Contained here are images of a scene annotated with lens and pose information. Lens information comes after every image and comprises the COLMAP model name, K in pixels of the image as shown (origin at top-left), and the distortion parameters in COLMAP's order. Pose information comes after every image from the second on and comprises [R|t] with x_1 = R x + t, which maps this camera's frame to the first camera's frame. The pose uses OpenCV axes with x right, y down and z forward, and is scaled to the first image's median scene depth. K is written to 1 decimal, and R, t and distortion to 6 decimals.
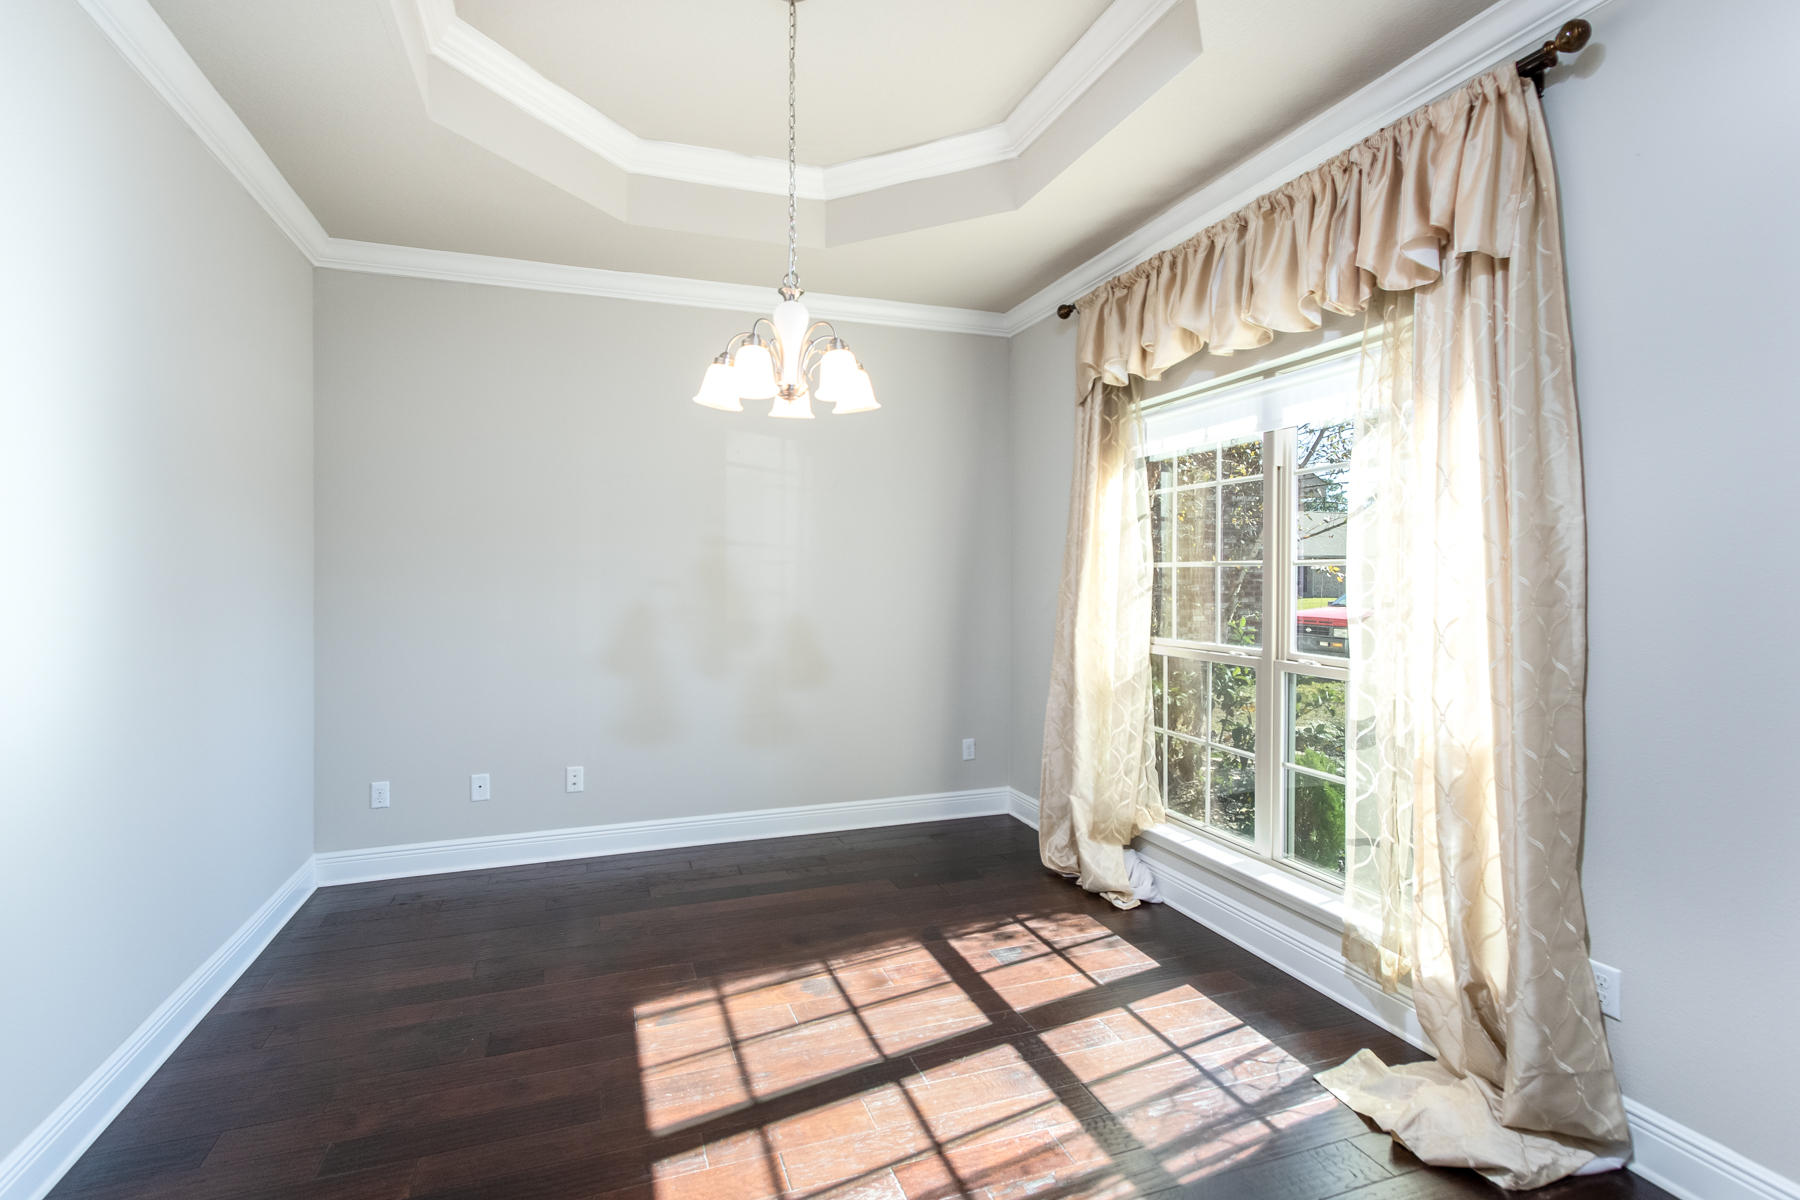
lens RADIAL K [[873.1, 0, 866.0], [0, 873.1, 594.5], [0, 0, 1]] dist [0.028700, -0.000123]
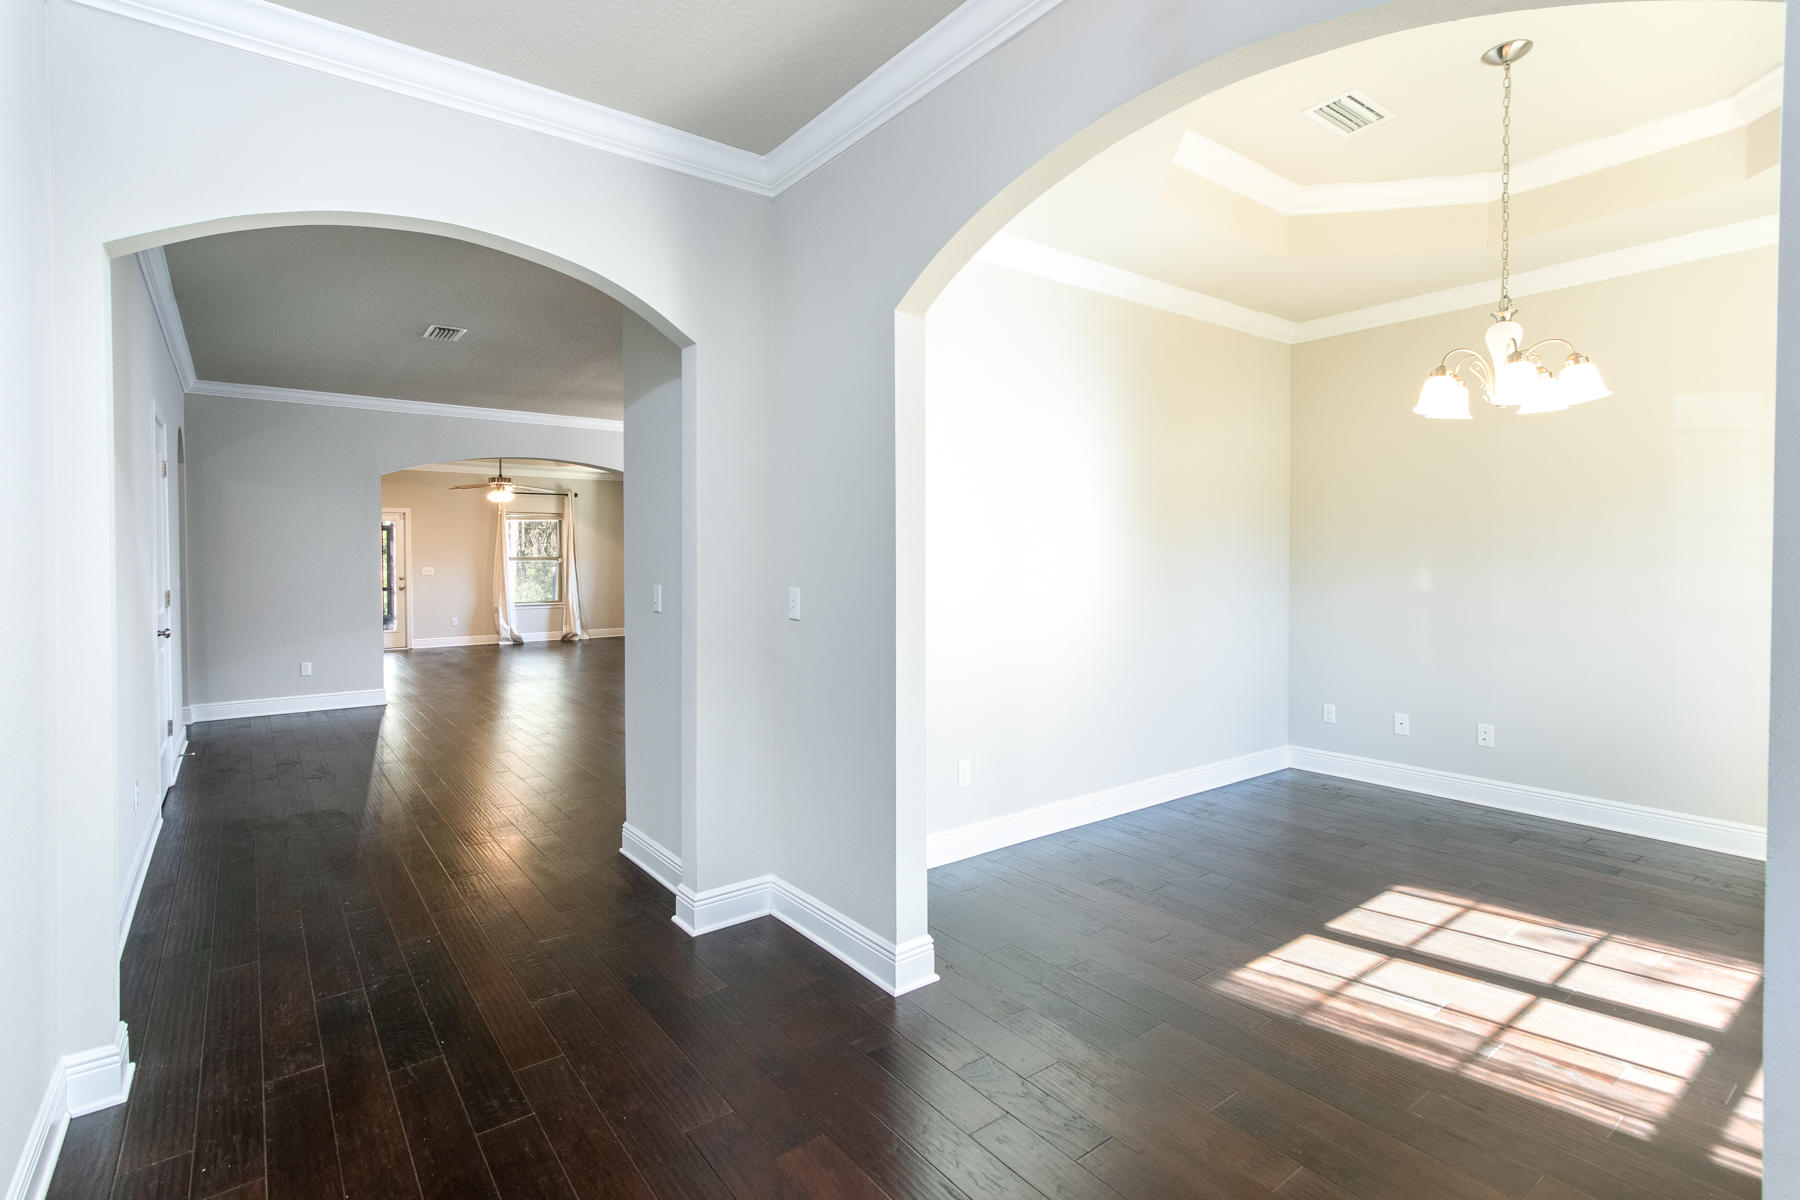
lens RADIAL K [[844.5, 0, 897.4], [0, 844.5, 568.1], [0, 0, 1]] dist [0.000422, 0.000089]
pose [[0.350934, 0.016192, -0.936260, 0.635521], [-0.024106, 0.999675, 0.008253, 0.006594], [0.936090, 0.019673, 0.351210, -0.145771]]
